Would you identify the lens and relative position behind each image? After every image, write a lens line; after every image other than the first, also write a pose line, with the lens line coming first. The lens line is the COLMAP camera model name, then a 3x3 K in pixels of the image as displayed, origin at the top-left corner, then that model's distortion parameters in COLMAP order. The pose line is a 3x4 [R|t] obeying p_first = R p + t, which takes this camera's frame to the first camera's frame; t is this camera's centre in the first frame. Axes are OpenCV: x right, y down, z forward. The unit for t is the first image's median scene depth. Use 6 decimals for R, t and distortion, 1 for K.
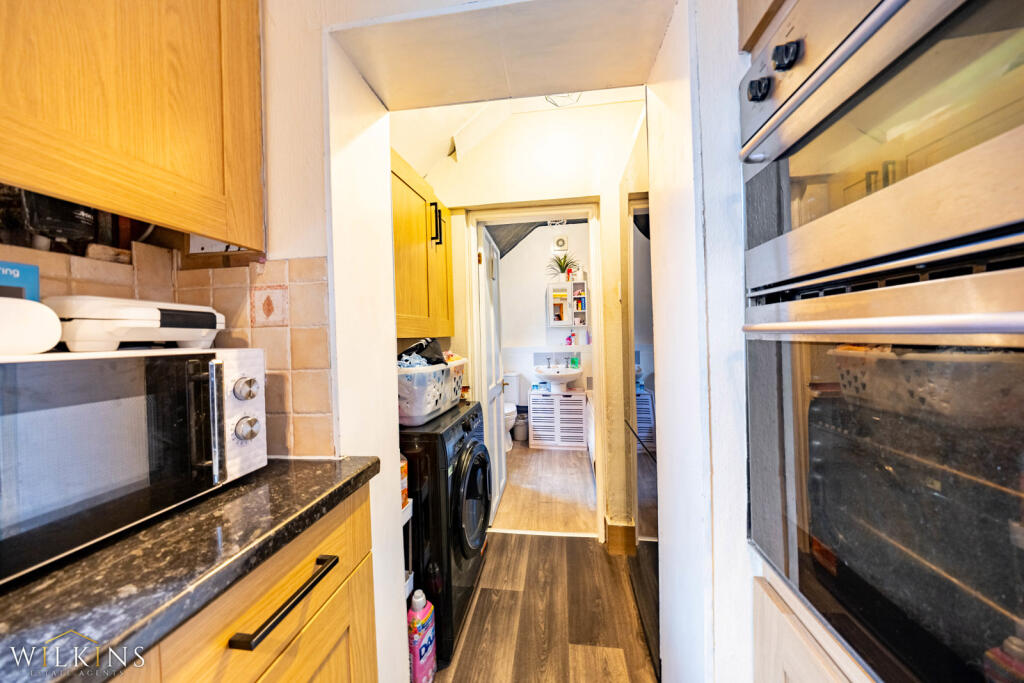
lens RADIAL K [[341.7, 0, 515.0], [0, 341.7, 340.2], [0, 0, 1]] dist [0.000335, -0.000001]
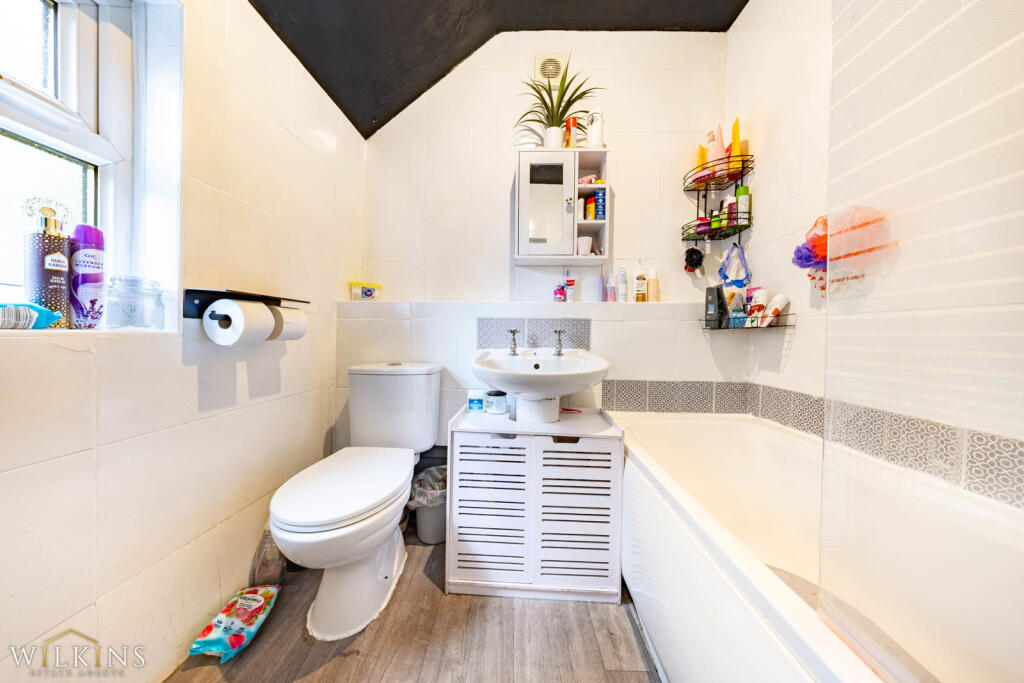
lens RADIAL K [[302.6, 0, 510.0], [0, 302.6, 336.5], [0, 0, 1]] dist [-0.000492, -0.000011]
pose [[0.994575, 0.038449, 0.096653, 0.062136], [-0.039066, 0.999226, 0.004501, 0.059569], [-0.096405, -0.008252, 0.995308, 0.662191]]
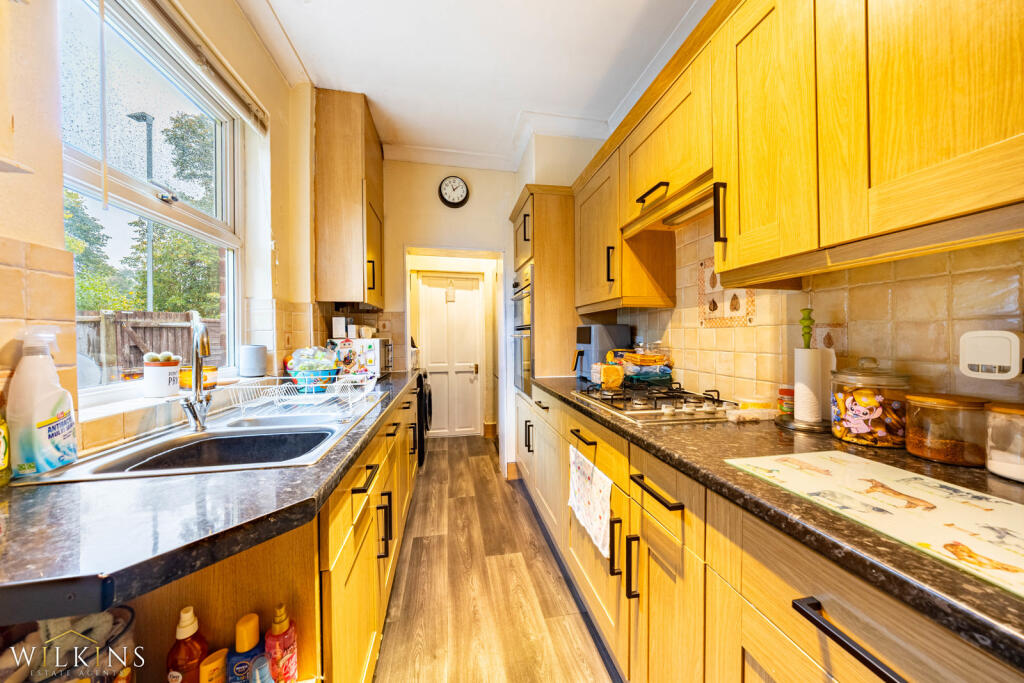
lens RADIAL K [[341.7, 0, 513.0], [0, 341.7, 339.4], [0, 0, 1]] dist [0.000335, -0.000001]
pose [[0.945589, 0.019770, 0.324762, -0.264407], [-0.019263, 0.999803, -0.004779, 0.007480], [-0.324792, -0.001737, 0.945784, -1.060312]]
